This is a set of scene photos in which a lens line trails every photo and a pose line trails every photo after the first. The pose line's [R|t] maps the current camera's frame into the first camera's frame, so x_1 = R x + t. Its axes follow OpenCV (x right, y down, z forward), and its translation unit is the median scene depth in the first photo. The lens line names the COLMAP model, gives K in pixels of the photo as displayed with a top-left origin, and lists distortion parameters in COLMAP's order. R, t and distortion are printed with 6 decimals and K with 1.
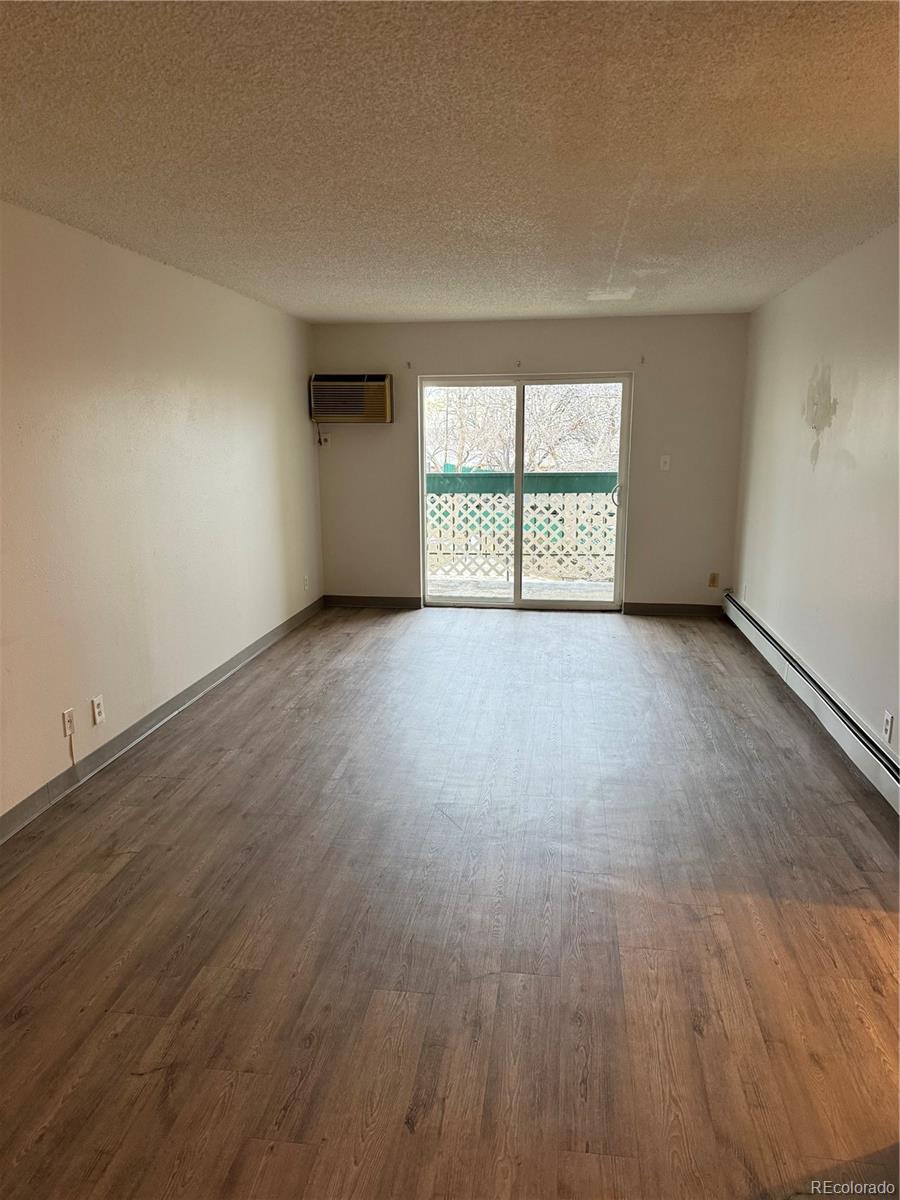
lens RADIAL K [[842.8, 0, 450.8], [0, 842.8, 604.4], [0, 0, 1]] dist [0.071195, -0.091864]
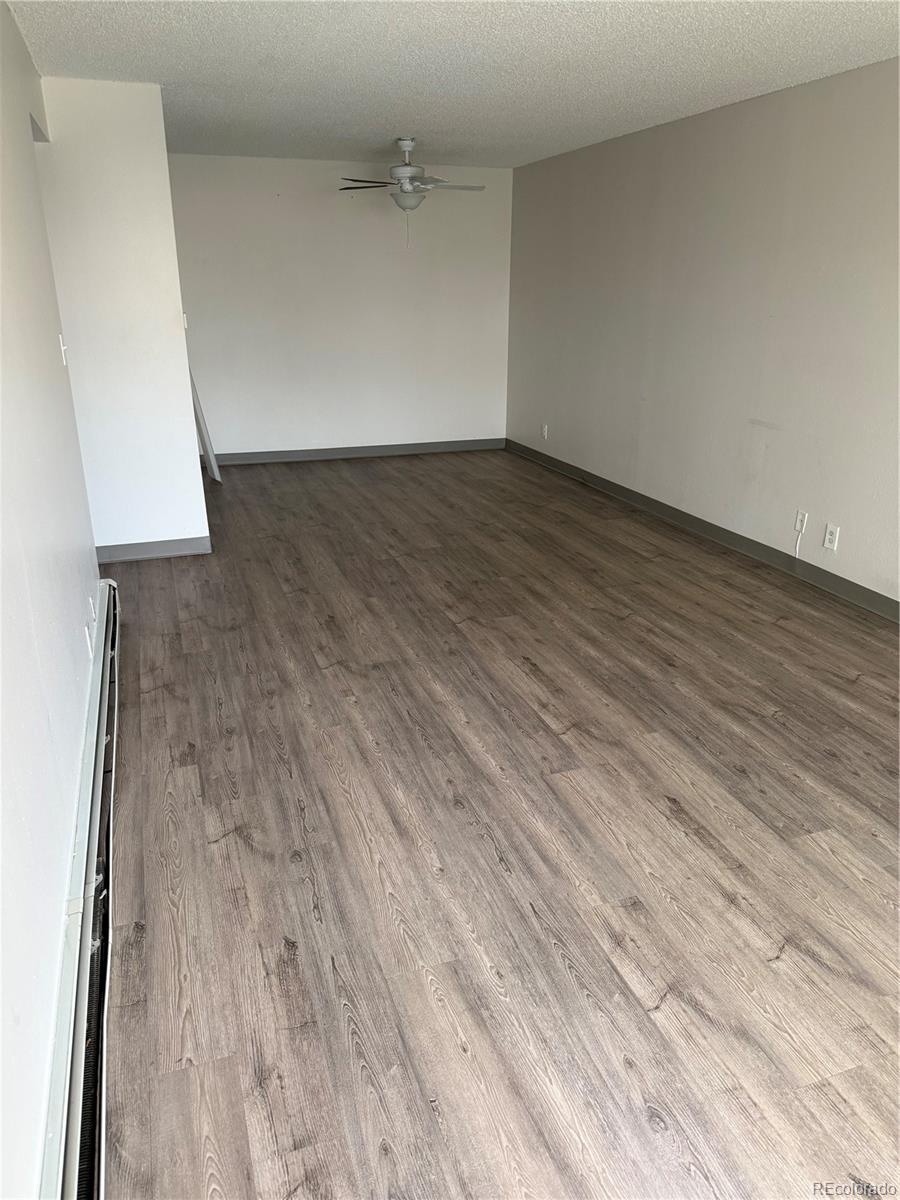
lens RADIAL K [[842.8, 0, 450.8], [0, 842.8, 604.4], [0, 0, 1]] dist [0.071195, -0.091864]
pose [[-0.892656, 0.167203, -0.418579, 0.545492], [-0.086340, 0.848026, 0.522874, -0.366131], [0.442392, 0.502886, -0.742559, 1.789700]]
